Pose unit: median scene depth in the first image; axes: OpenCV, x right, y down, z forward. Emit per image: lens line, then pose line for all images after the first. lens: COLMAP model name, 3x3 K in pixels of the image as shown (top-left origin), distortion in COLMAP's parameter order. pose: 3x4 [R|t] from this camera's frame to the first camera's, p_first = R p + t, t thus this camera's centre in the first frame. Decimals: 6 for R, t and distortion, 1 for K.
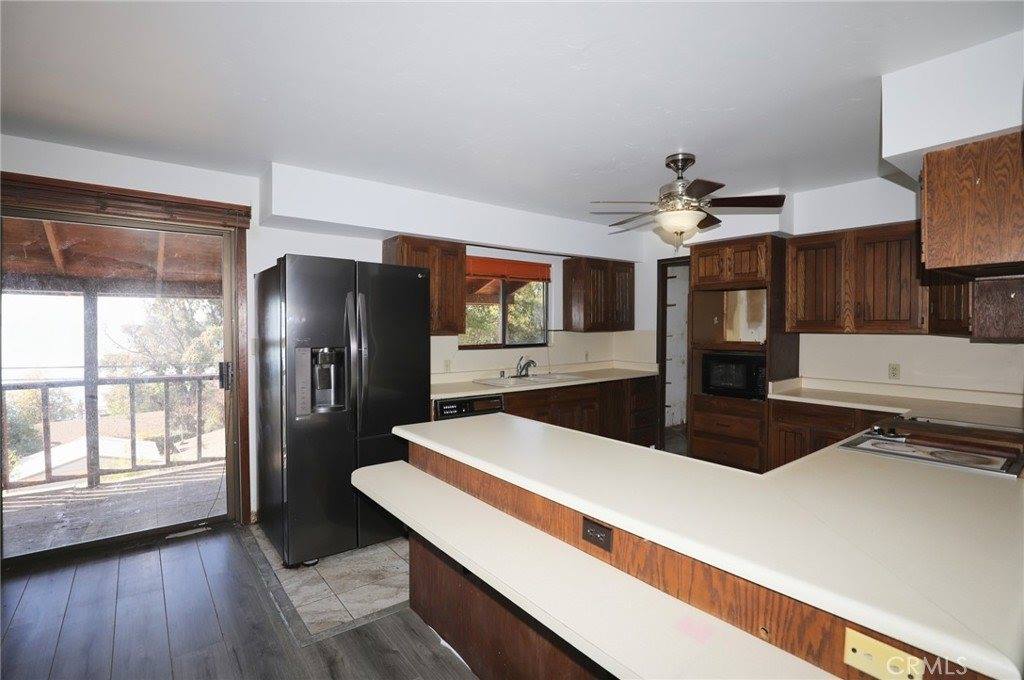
lens RADIAL K [[485.4, 0, 512.0], [0, 485.4, 340.0], [0, 0, 1]] dist [-0.030414, 0.000743]
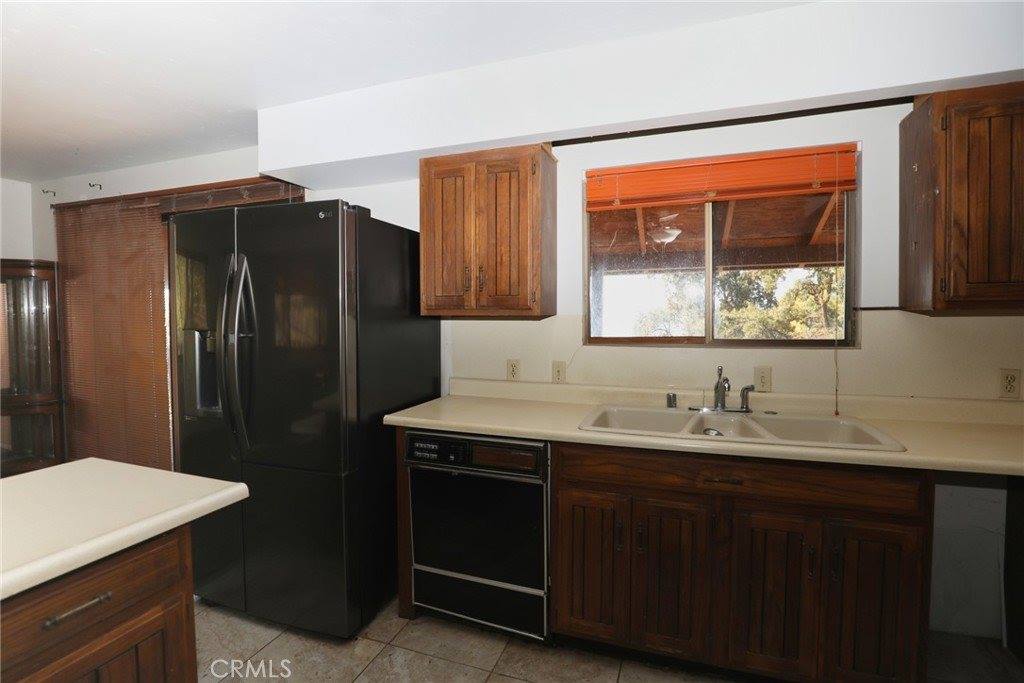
lens RADIAL K [[498.2, 0, 514.2], [0, 498.2, 323.8], [0, 0, 1]] dist [-0.002164, -0.001080]
pose [[0.527328, 0.019737, -0.849432, 0.319139], [-0.017917, 0.999766, 0.012107, -0.007631], [0.849473, 0.008835, 0.527558, 0.615974]]
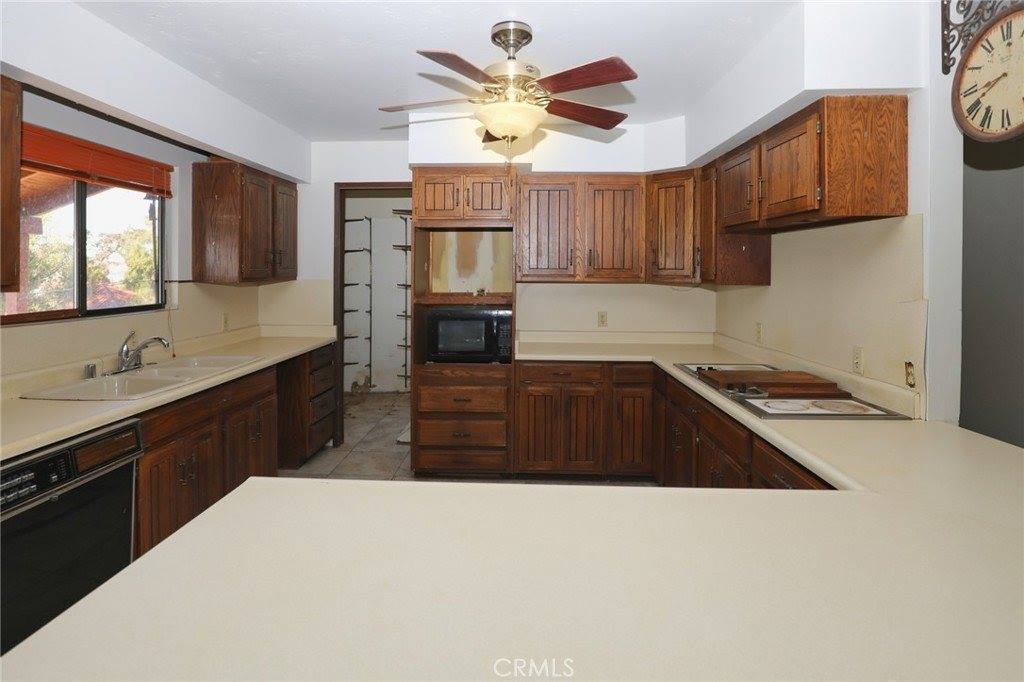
lens RADIAL K [[520.4, 0, 512.1], [0, 520.4, 289.1], [0, 0, 1]] dist [-0.033183, -0.000202]
pose [[0.646616, -0.019146, 0.762576, -0.137666], [0.018108, 0.999789, 0.009747, -0.010572], [-0.762601, 0.007506, 0.646826, 0.338905]]
